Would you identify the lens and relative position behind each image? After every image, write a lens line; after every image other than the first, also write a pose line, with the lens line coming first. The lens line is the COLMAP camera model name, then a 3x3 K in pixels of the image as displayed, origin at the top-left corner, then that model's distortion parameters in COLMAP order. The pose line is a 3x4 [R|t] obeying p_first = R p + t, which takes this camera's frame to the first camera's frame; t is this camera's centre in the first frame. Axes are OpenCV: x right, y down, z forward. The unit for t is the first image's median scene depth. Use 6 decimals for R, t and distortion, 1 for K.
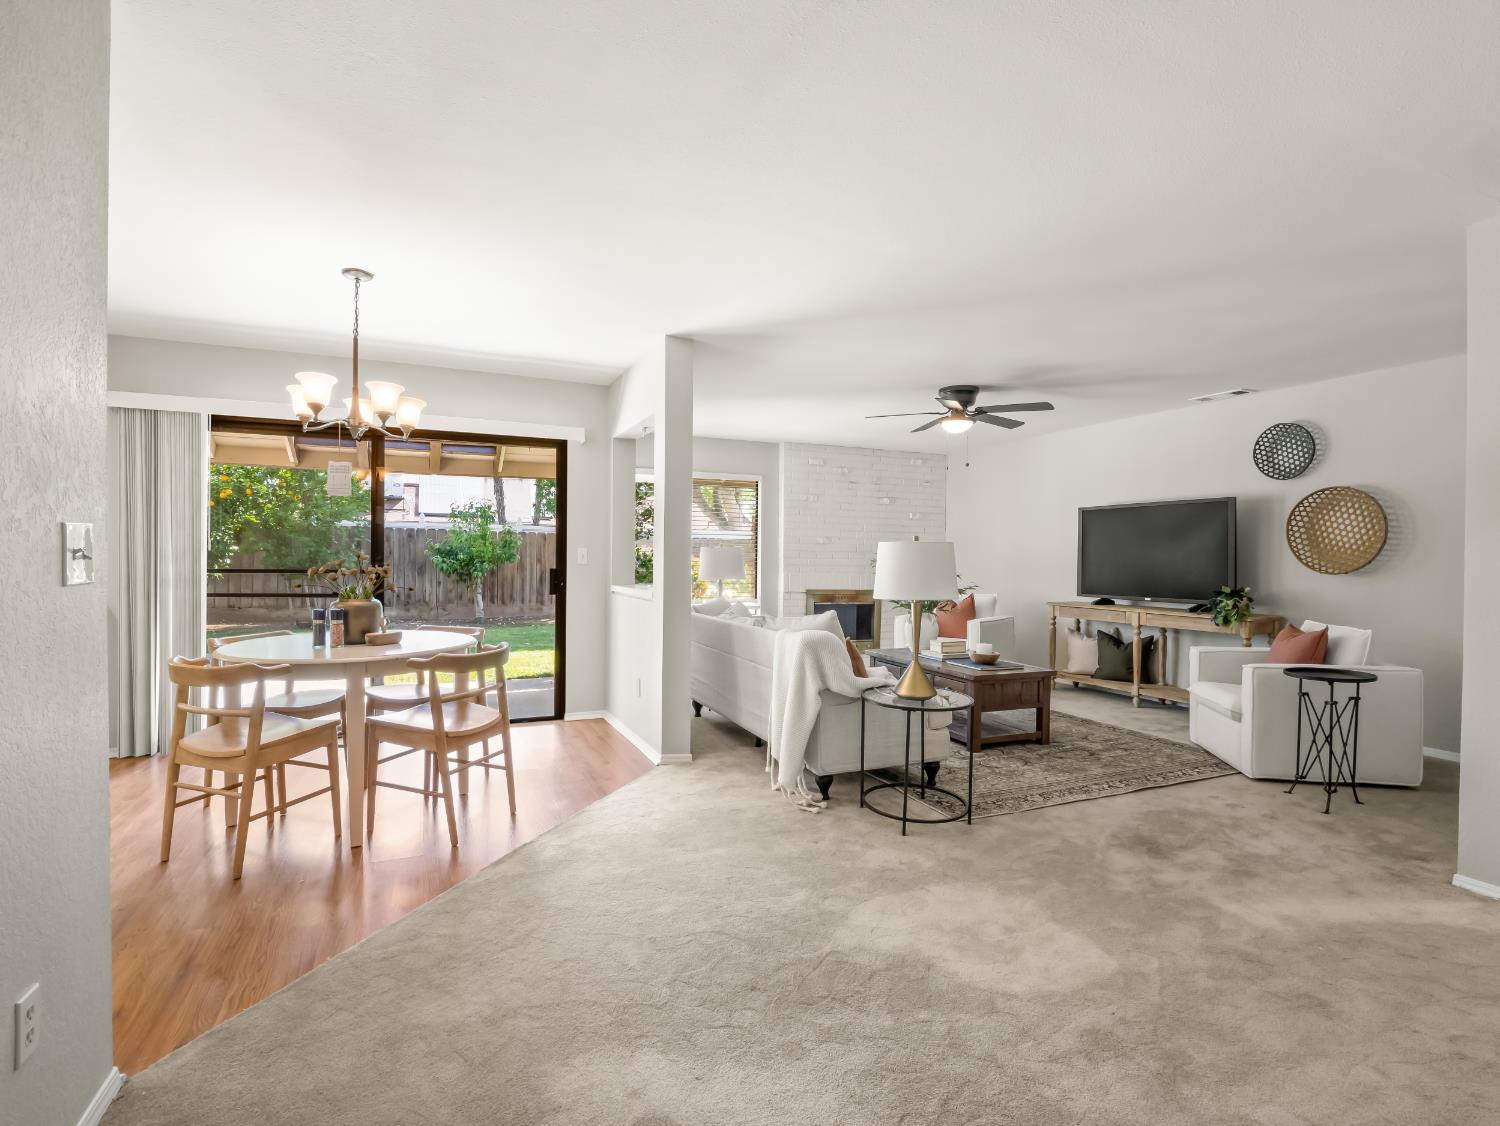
lens RADIAL K [[721.8, 0, 750.0], [0, 721.8, 563.0], [0, 0, 1]] dist [-0.012201, -0.000052]
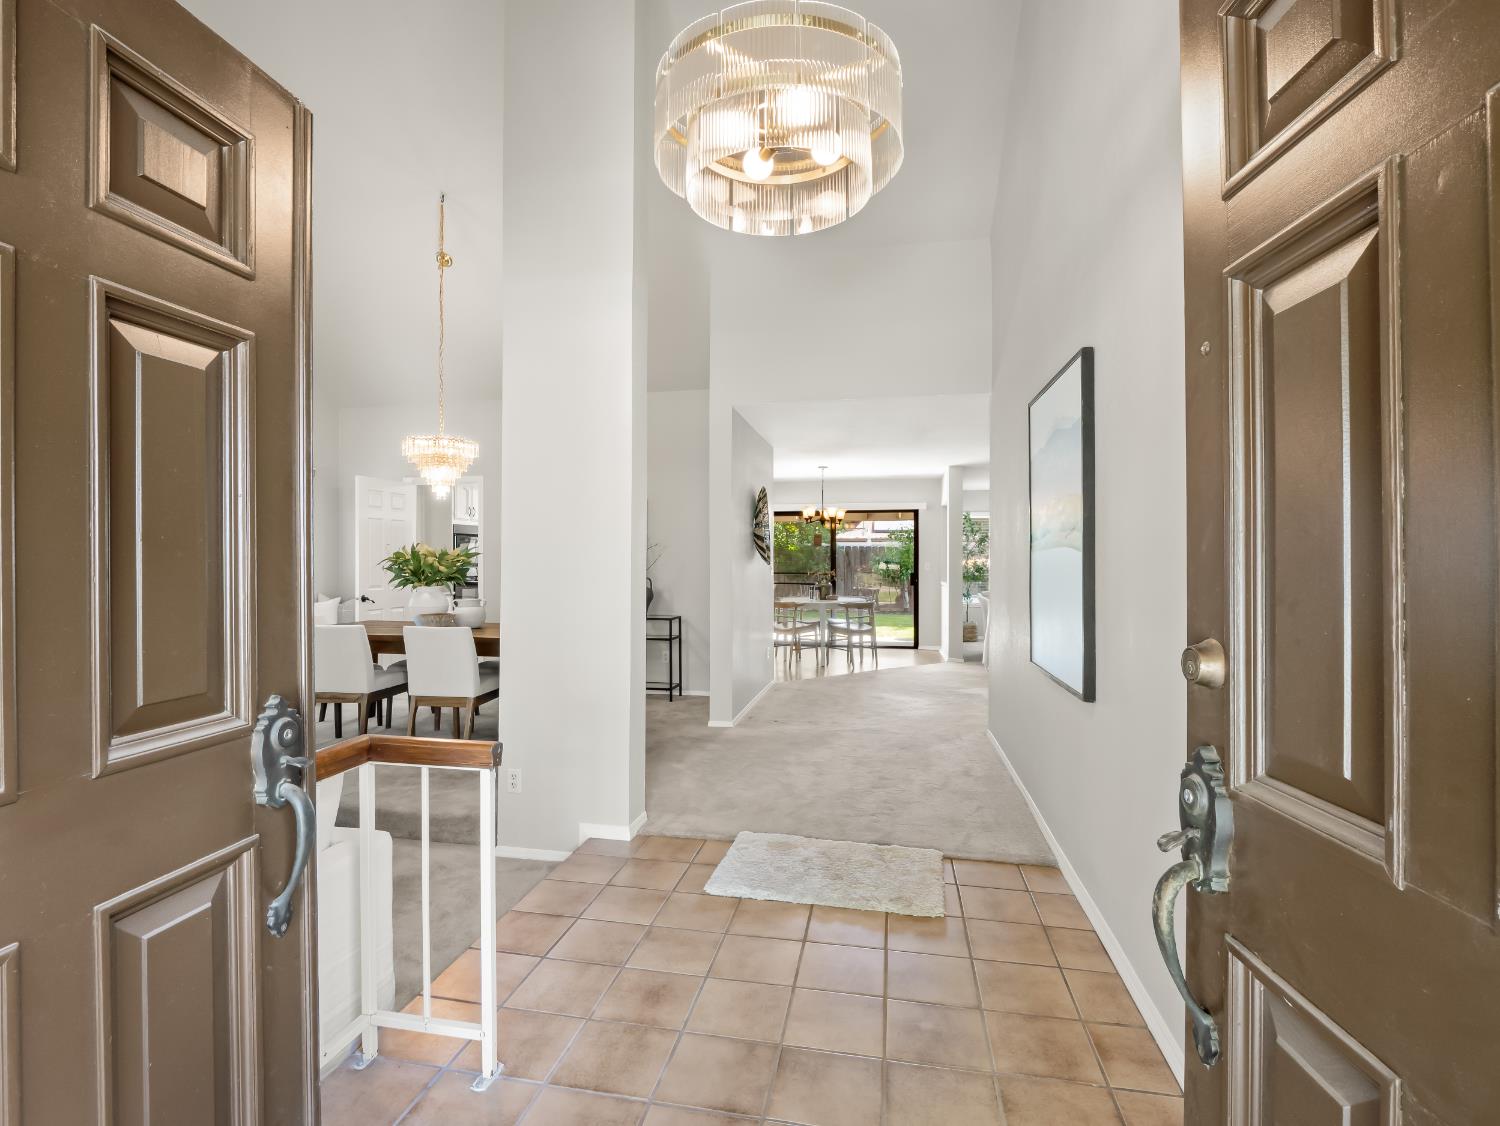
lens RADIAL K [[728.7, 0, 746.9], [0, 728.7, 550.8], [0, 0, 1]] dist [-0.010514, -0.000363]
pose [[0.814788, -0.017097, -0.579507, 0.543422], [0.000913, 0.999602, -0.028208, 0.002847], [0.579758, 0.022454, 0.814479, -0.945104]]
